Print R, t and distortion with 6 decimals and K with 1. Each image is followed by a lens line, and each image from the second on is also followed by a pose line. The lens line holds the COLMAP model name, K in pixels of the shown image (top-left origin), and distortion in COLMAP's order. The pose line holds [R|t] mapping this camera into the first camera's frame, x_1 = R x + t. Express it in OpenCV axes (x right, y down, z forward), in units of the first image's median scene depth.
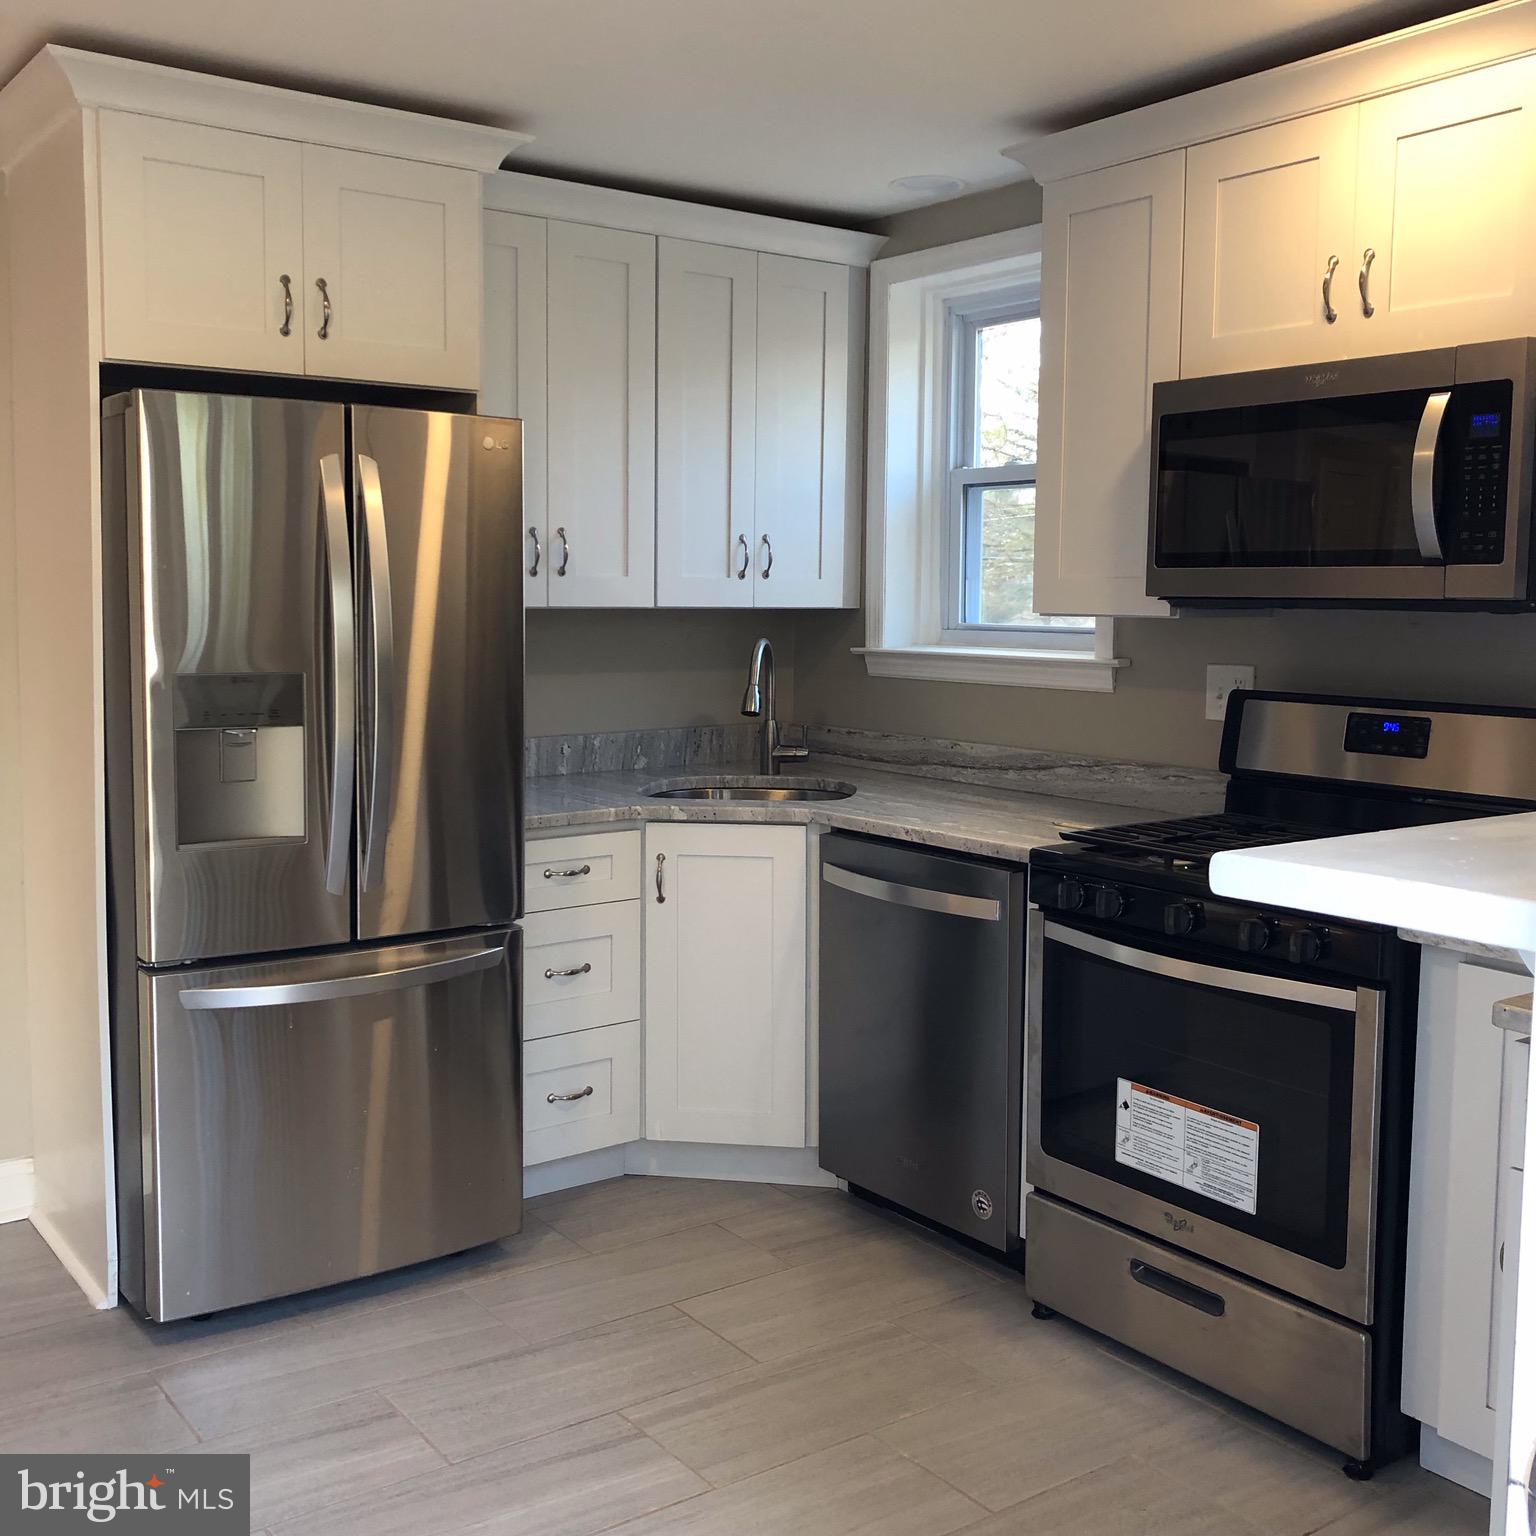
lens RADIAL K [[1678.8, 0, 789.1], [0, 1678.8, 753.9], [0, 0, 1]] dist [0.099297, -0.200670]
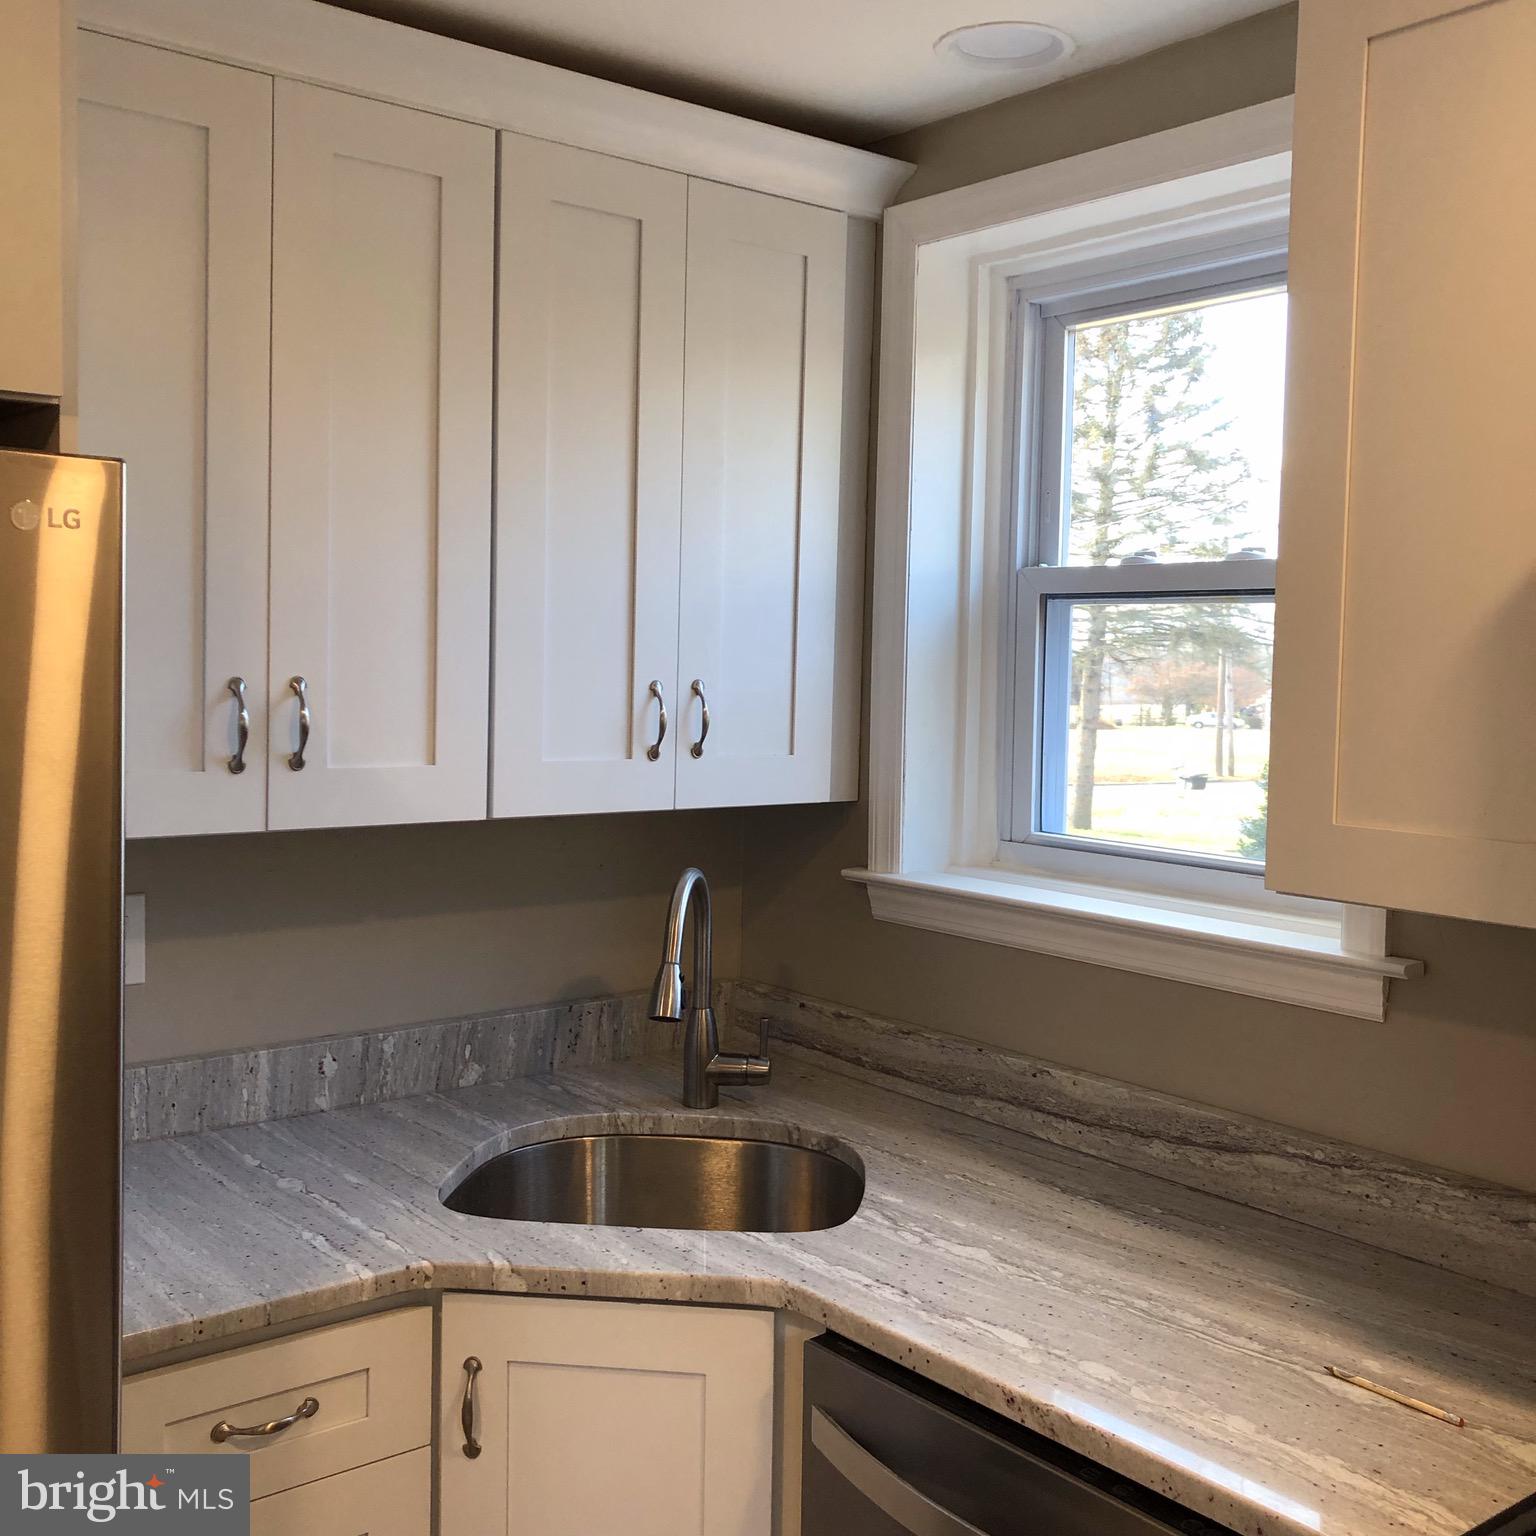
lens RADIAL K [[1655.9, 0, 791.4], [0, 1655.9, 762.2], [0, 0, 1]] dist [0.049103, 0.007639]
pose [[0.998975, 0.010101, 0.044113, -0.007483], [-0.008716, 0.999466, -0.031478, -0.096777], [-0.044407, 0.031061, 0.998531, 0.506652]]
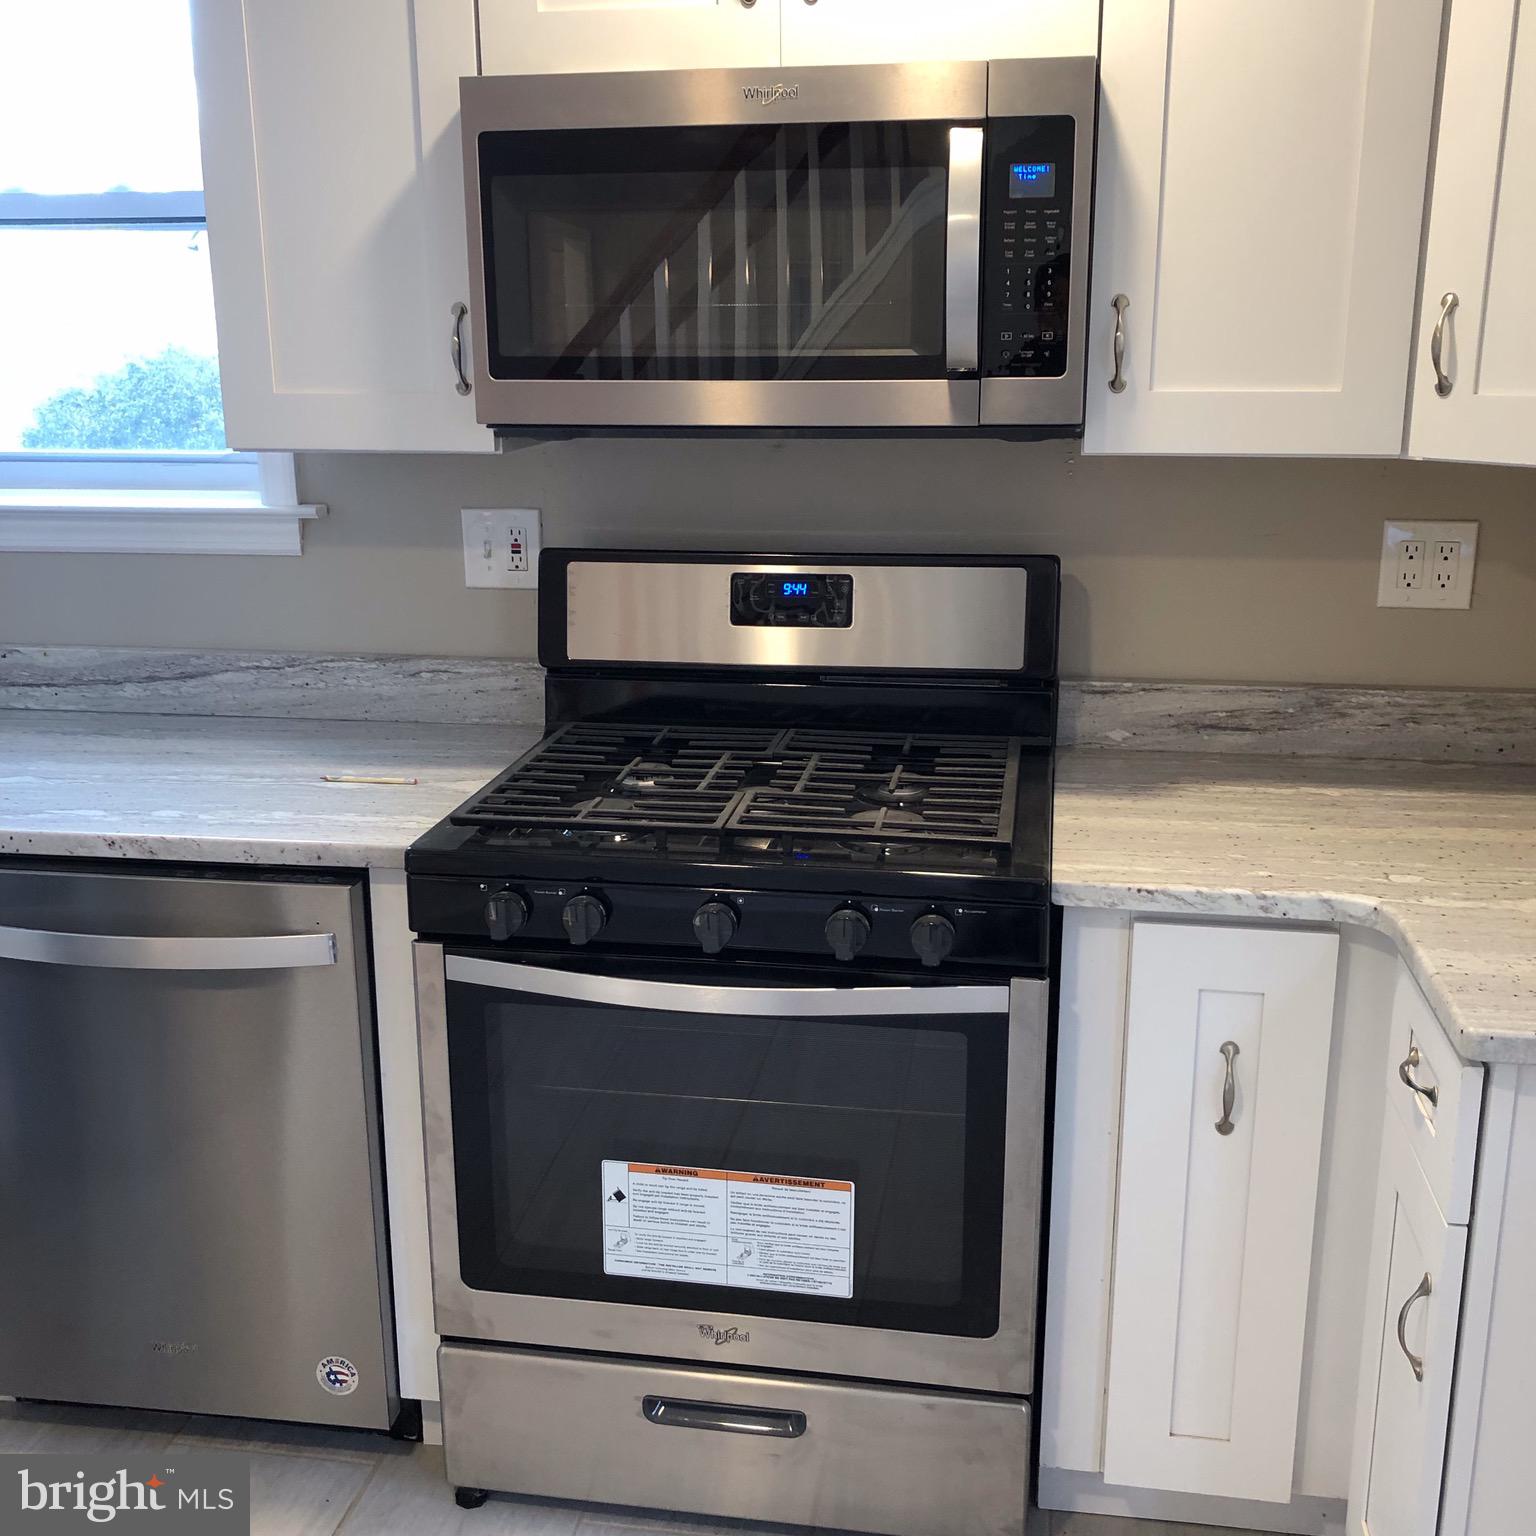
lens RADIAL K [[1627.3, 0, 768.0], [0, 1627.3, 768.0], [0, 0, 1]] dist [0.144812, -0.482678]
pose [[0.712923, -0.187921, 0.675594, -0.134563], [0.076859, 0.978559, 0.191087, -0.064276], [-0.697018, -0.084304, 0.712080, 0.394766]]
